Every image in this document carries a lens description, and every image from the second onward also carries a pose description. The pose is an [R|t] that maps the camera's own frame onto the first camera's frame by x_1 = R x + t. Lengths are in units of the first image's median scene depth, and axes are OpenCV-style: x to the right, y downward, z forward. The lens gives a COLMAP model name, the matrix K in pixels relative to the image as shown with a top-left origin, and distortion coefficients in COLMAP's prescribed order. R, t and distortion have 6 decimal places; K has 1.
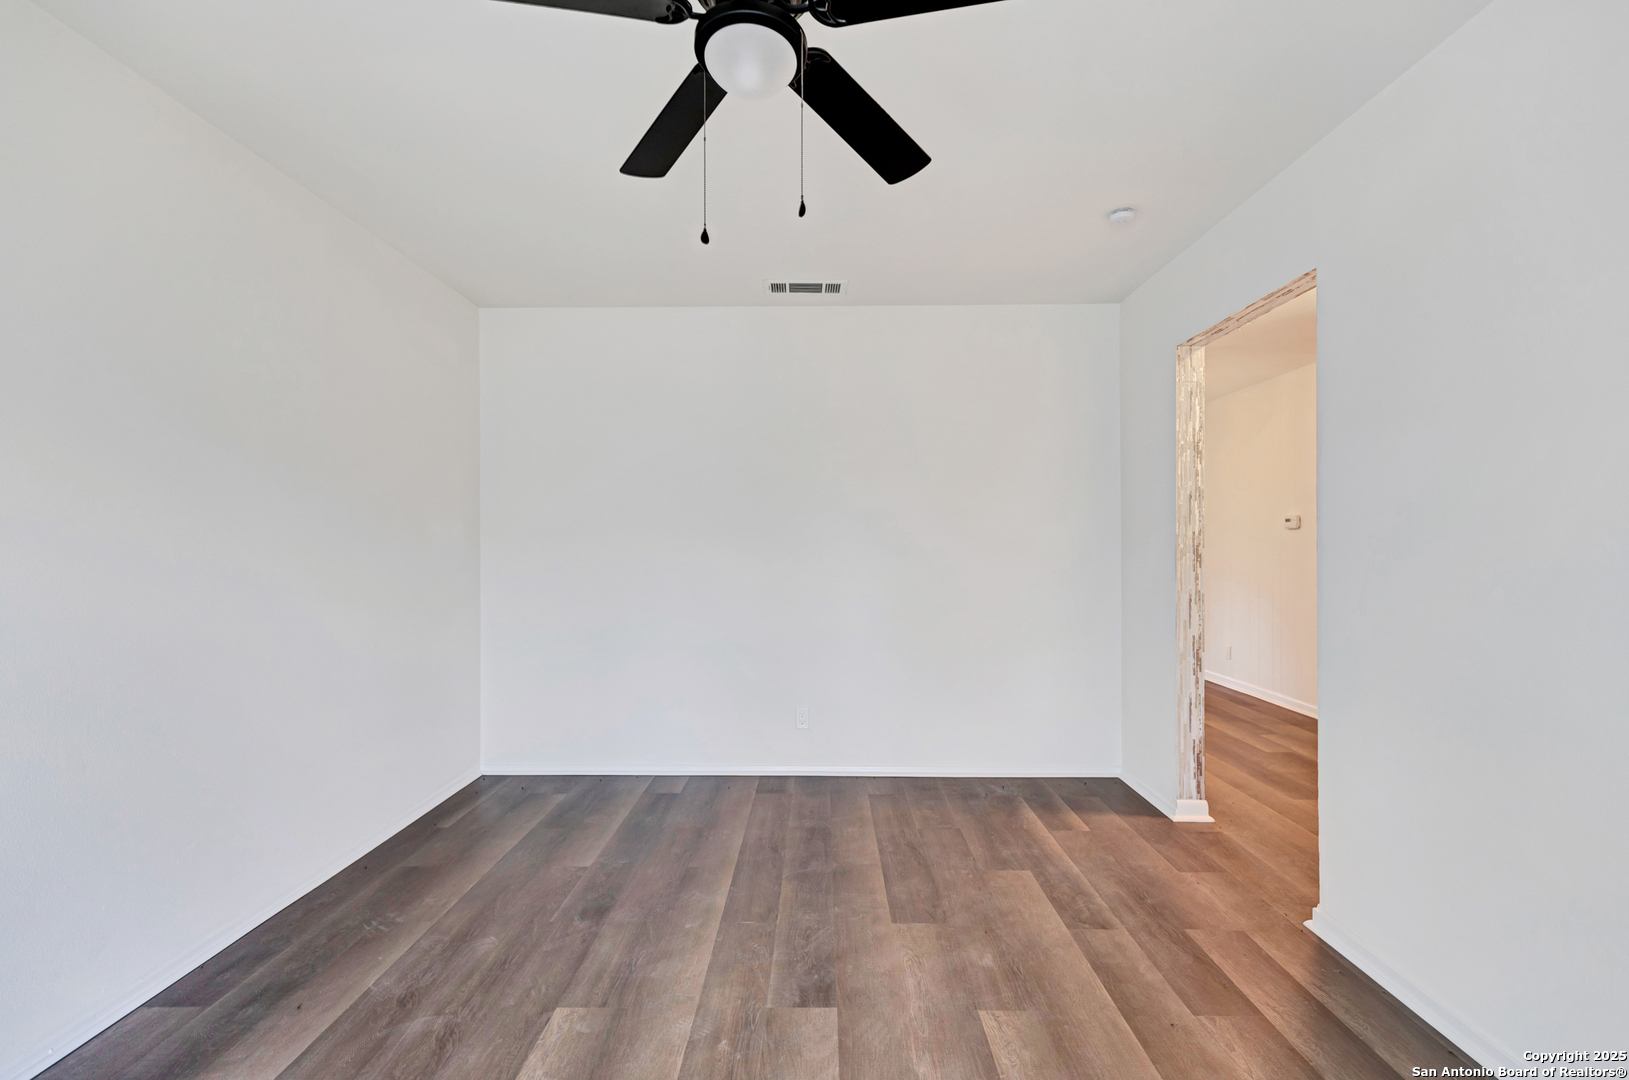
lens RADIAL K [[761.3, 0, 788.6], [0, 761.3, 541.0], [0, 0, 1]] dist [0.011881, -0.000853]
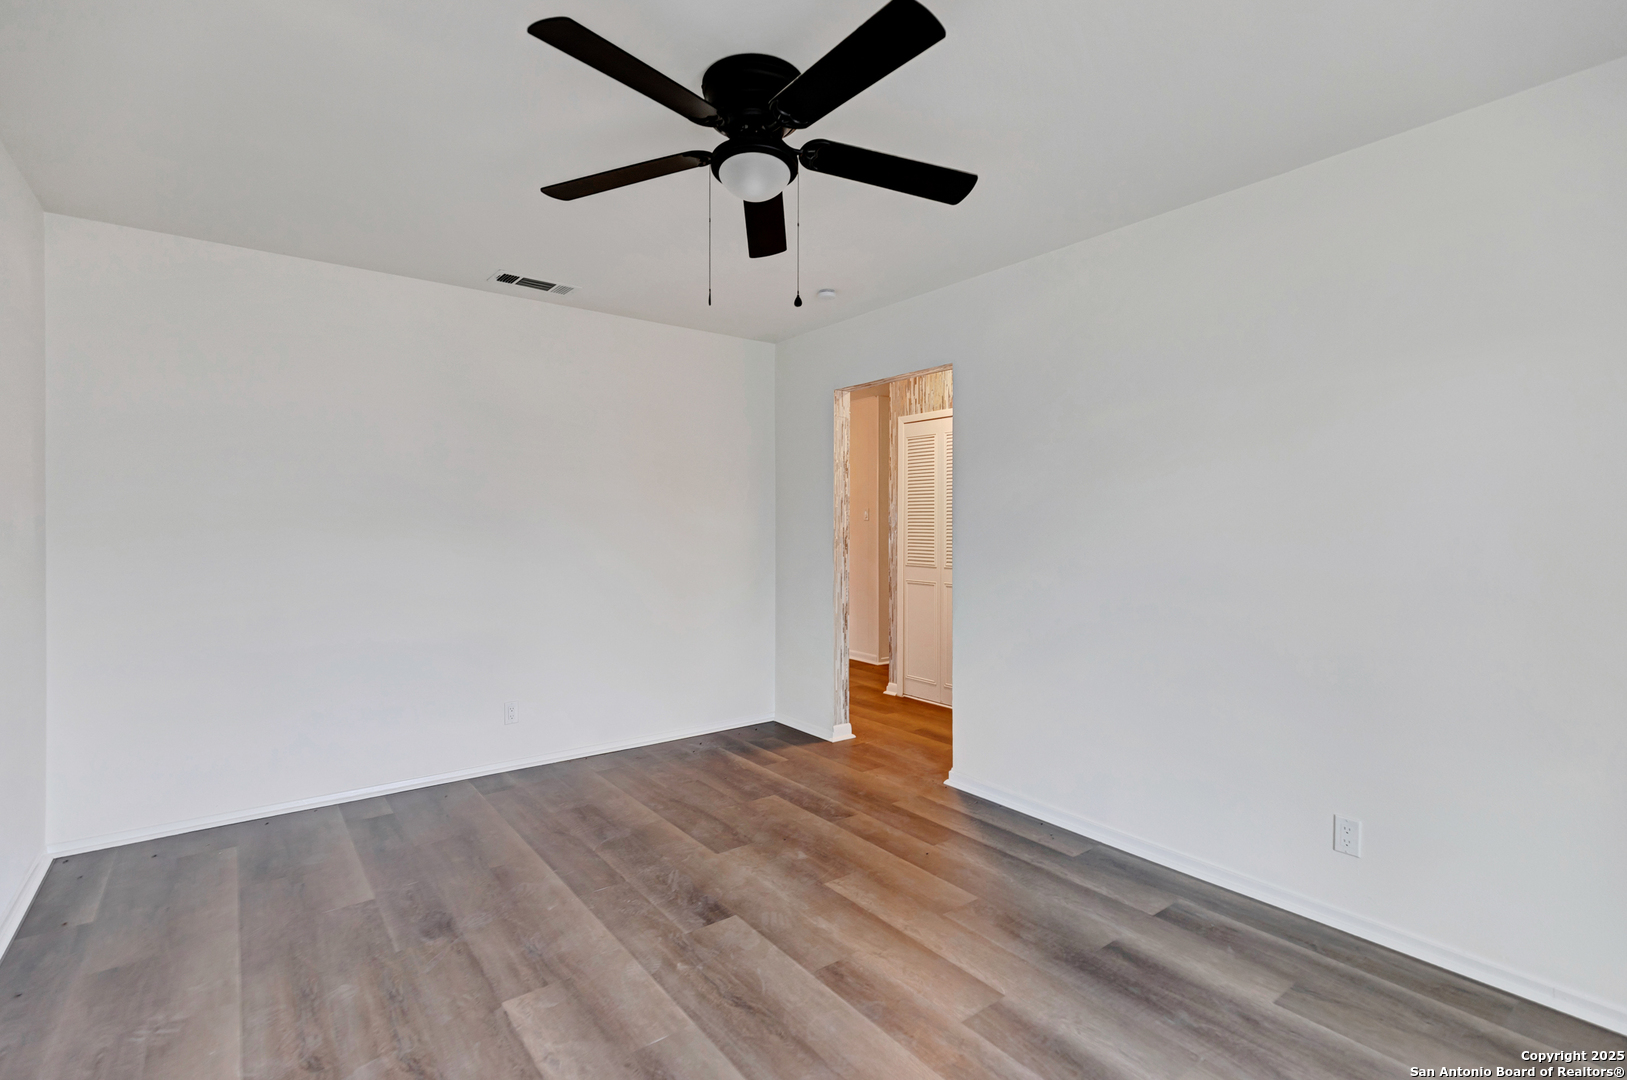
lens RADIAL K [[777.5, 0, 813.4], [0, 777.5, 521.7], [0, 0, 1]] dist [0.013574, -0.001249]
pose [[0.775810, 0.006195, 0.630937, -0.515403], [-0.005473, 0.999980, -0.003088, -0.023668], [-0.630943, -0.001057, 0.775828, -0.055329]]
